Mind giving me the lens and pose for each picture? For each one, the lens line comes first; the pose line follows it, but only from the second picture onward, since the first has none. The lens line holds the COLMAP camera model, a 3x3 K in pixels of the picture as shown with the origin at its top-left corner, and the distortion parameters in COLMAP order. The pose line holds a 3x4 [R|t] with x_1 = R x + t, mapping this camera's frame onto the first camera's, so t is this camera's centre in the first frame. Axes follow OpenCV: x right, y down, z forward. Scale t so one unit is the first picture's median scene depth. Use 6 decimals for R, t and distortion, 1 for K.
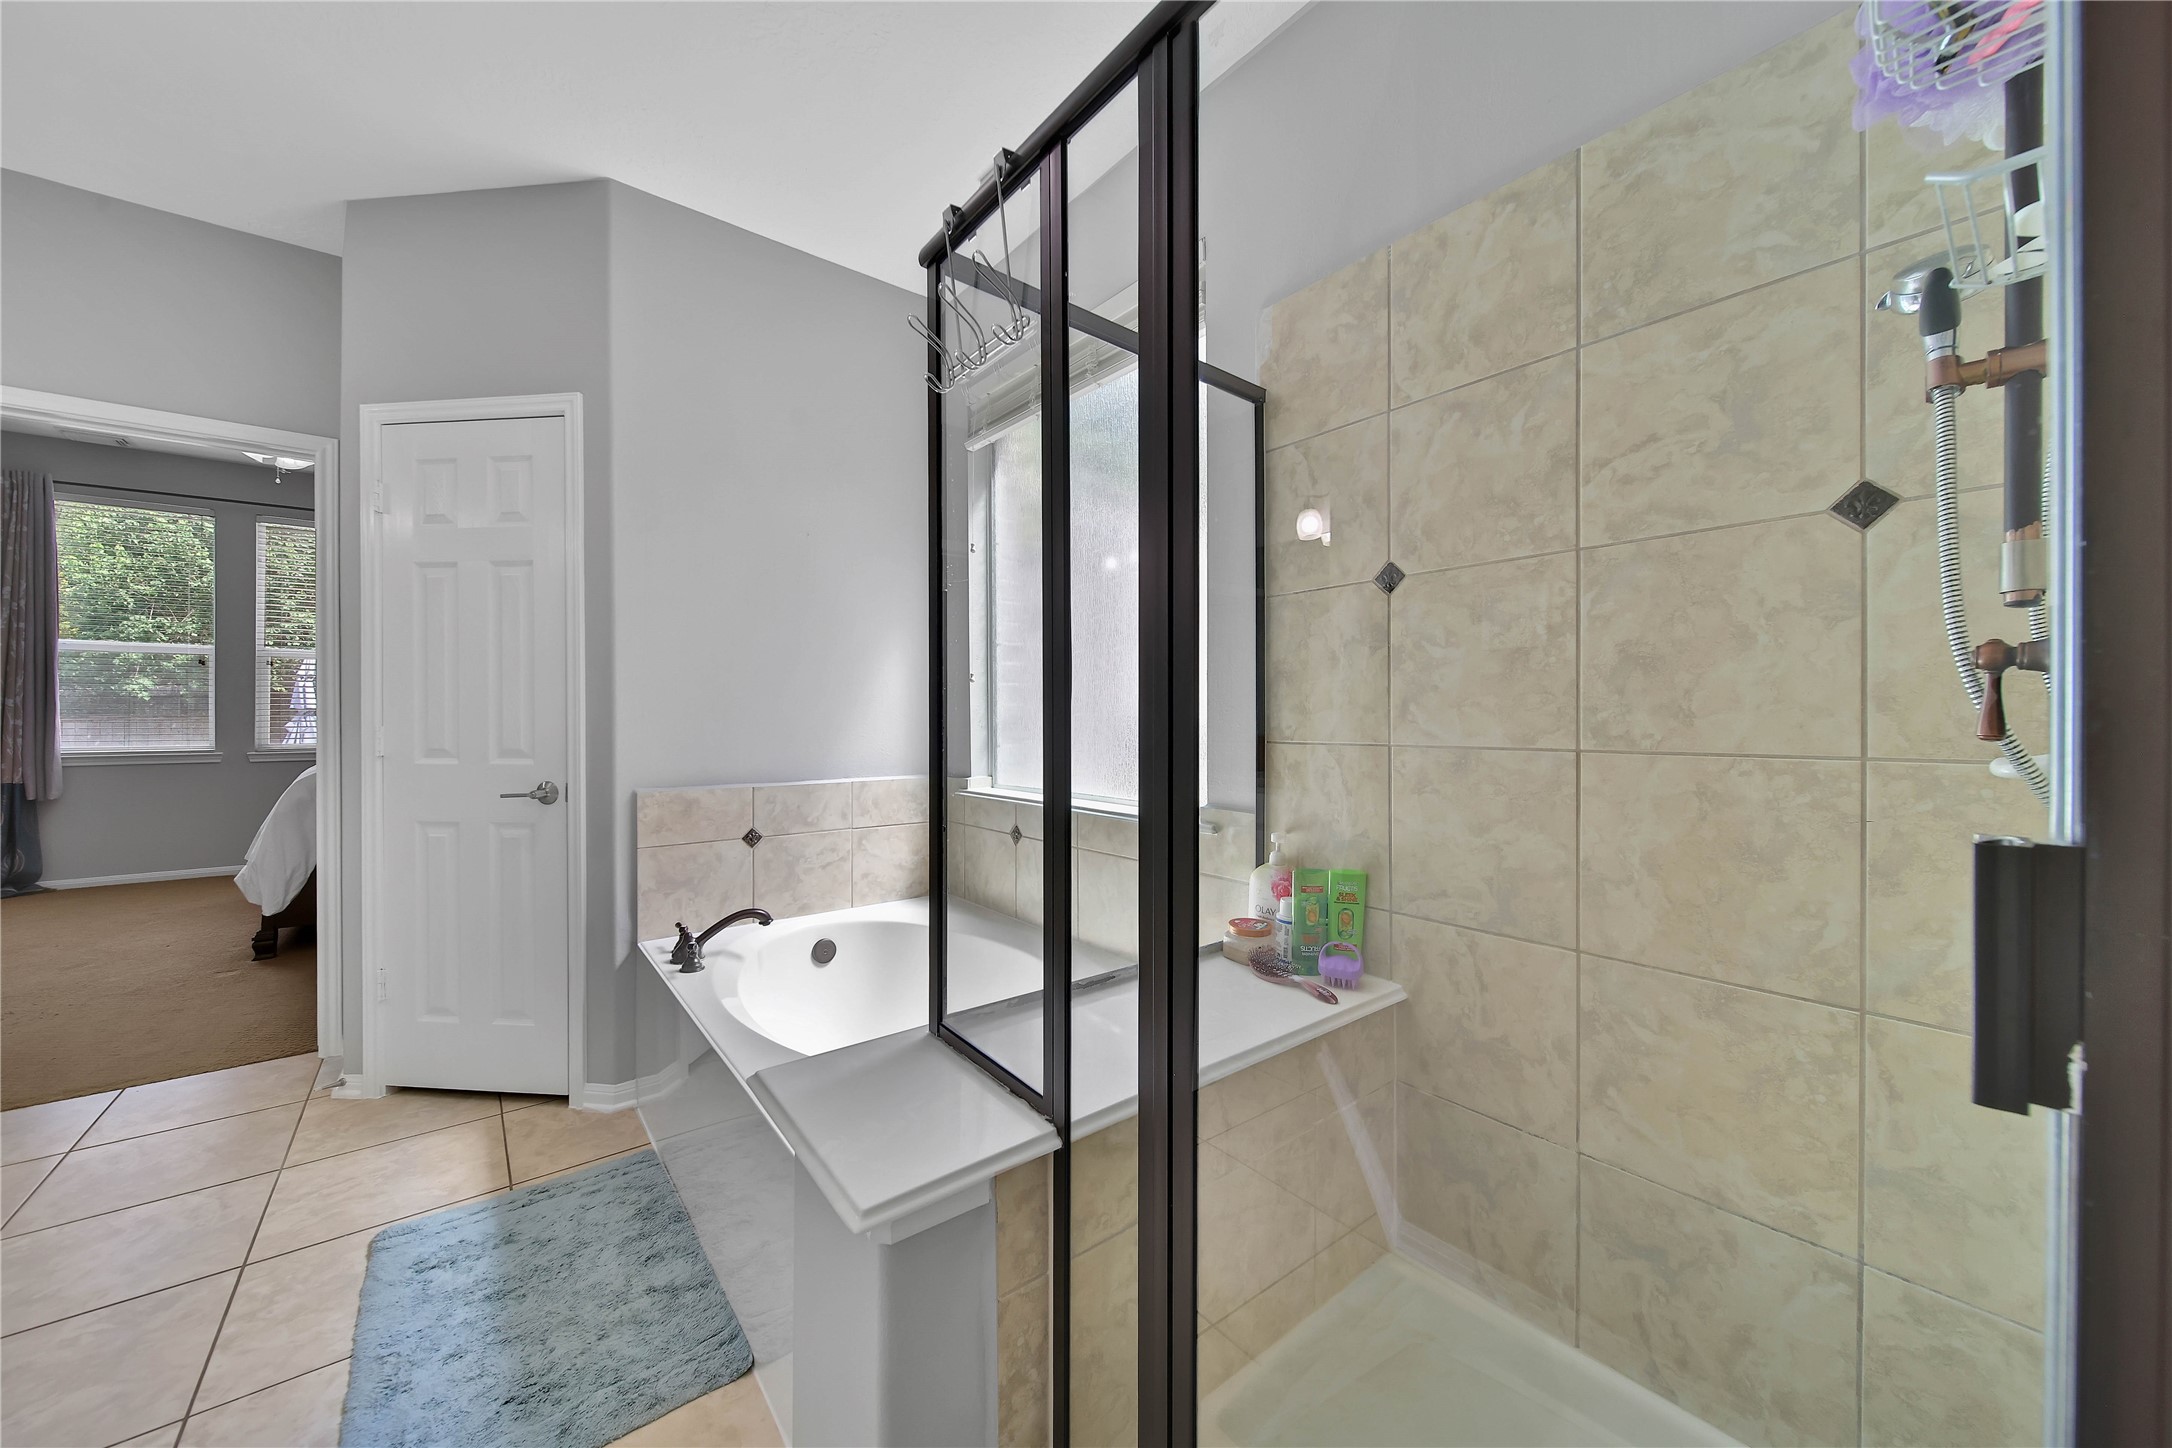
lens RADIAL K [[777.2, 0, 1084.3], [0, 777.2, 722.6], [0, 0, 1]] dist [0.001082, -0.001131]
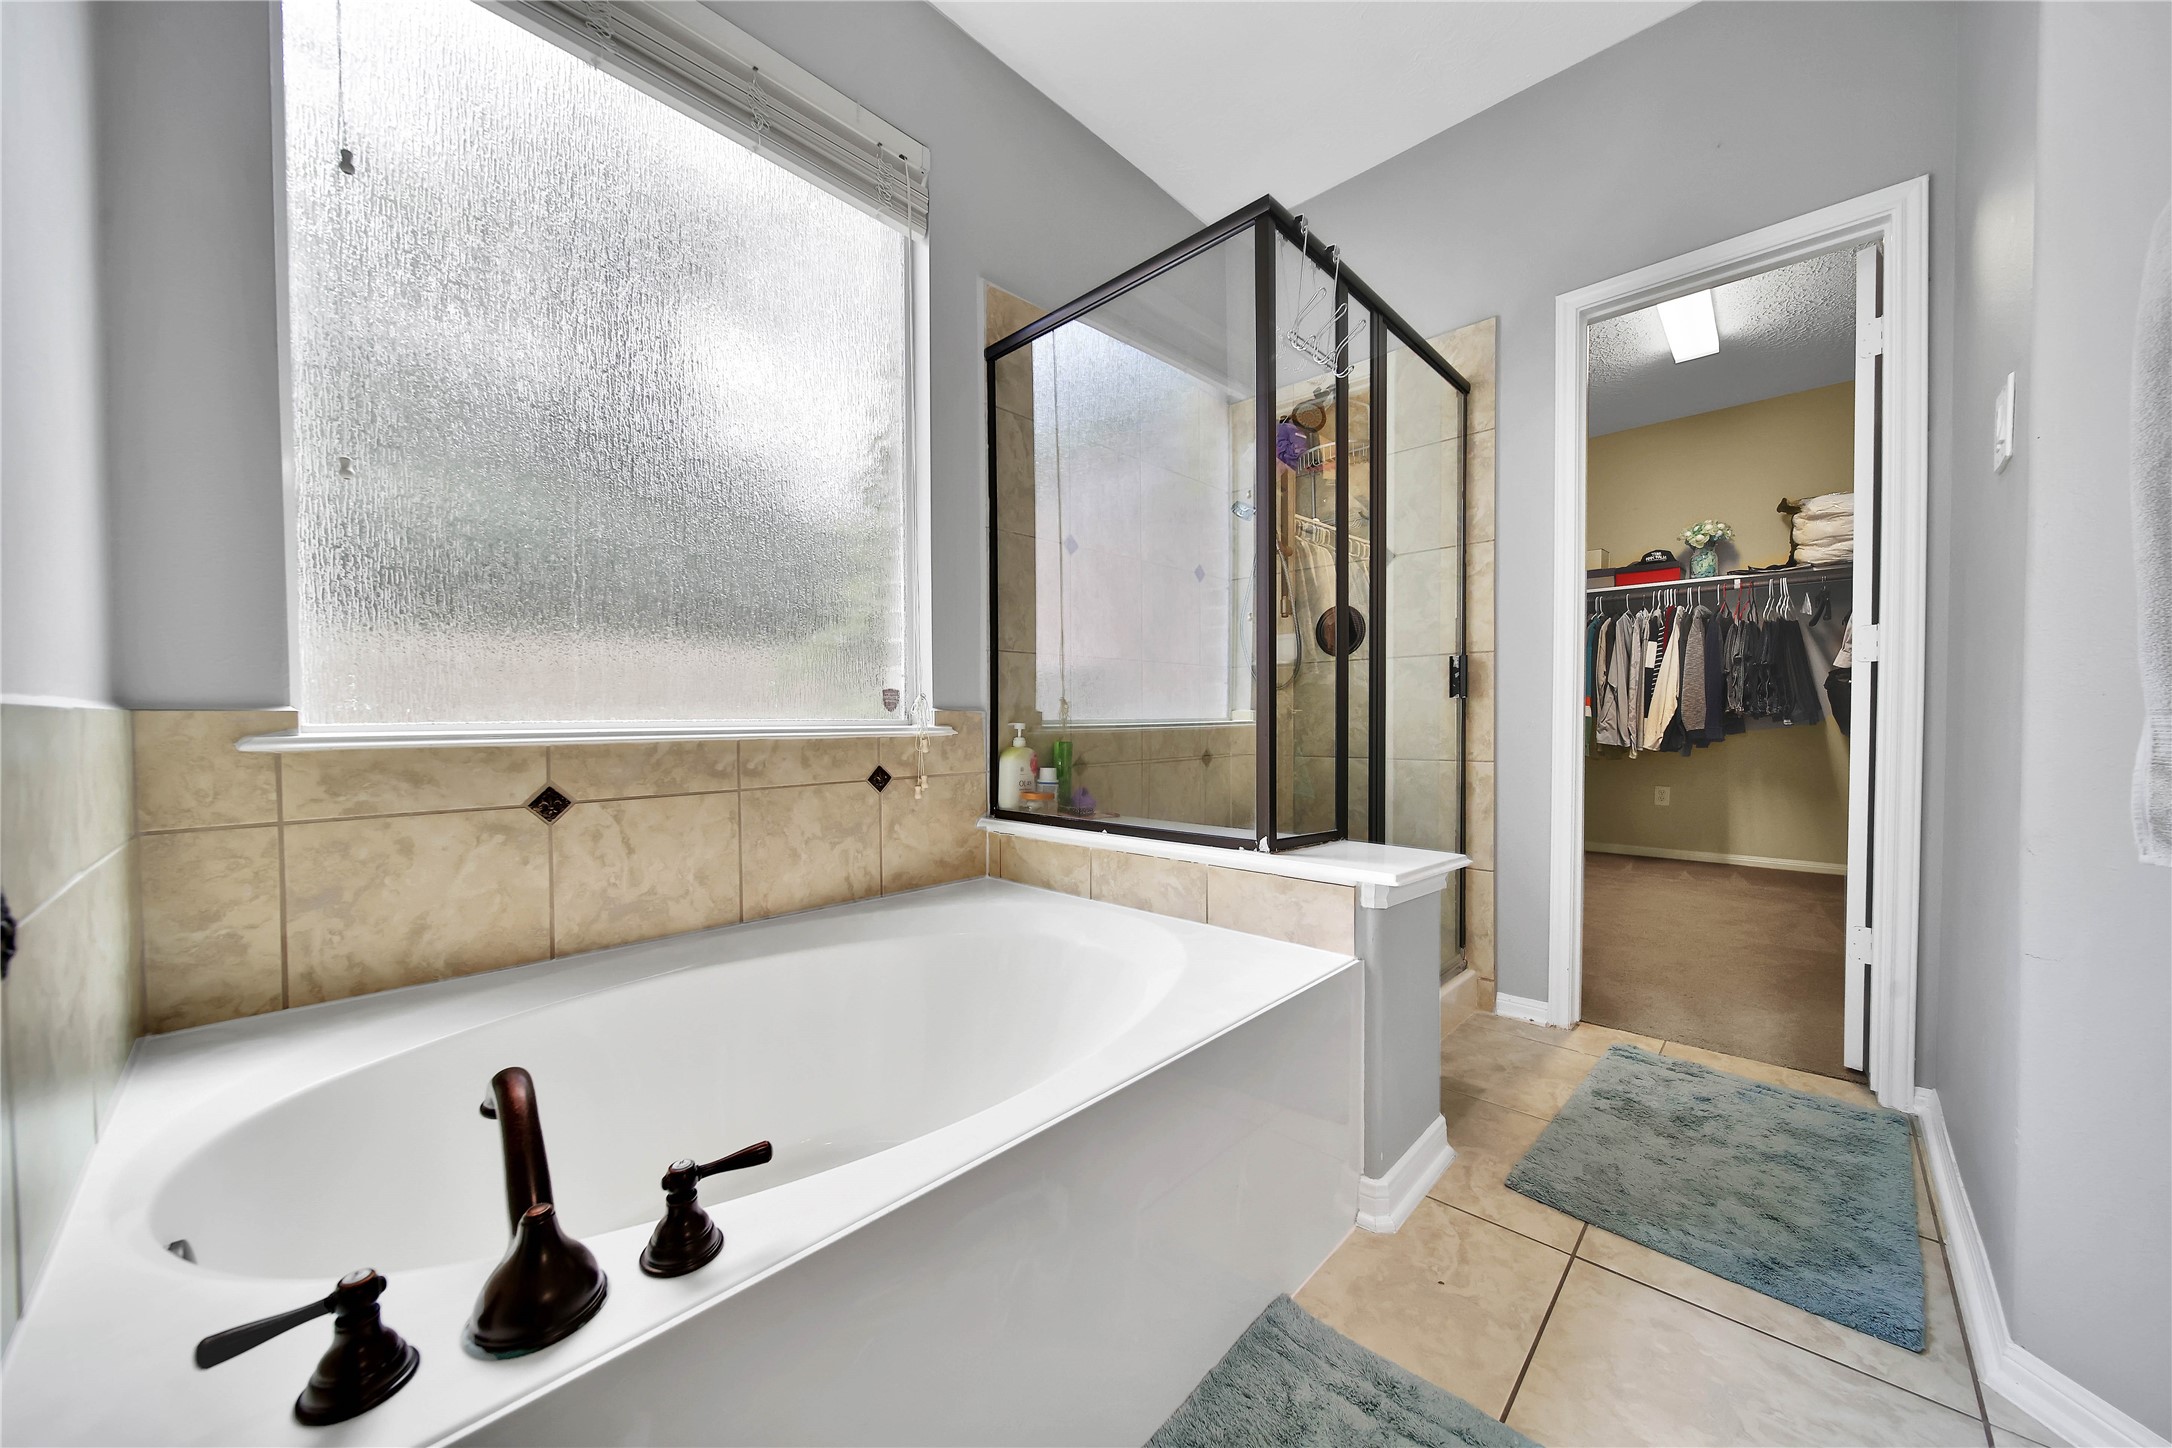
lens RADIAL K [[777.2, 0, 1085.4], [0, 777.2, 727.3], [0, 0, 1]] dist [0.001082, -0.001131]
pose [[-0.139787, -0.017204, 0.990032, -0.672793], [0.008118, 0.999796, 0.018519, 0.085447], [-0.990148, 0.010625, -0.139619, 0.714003]]
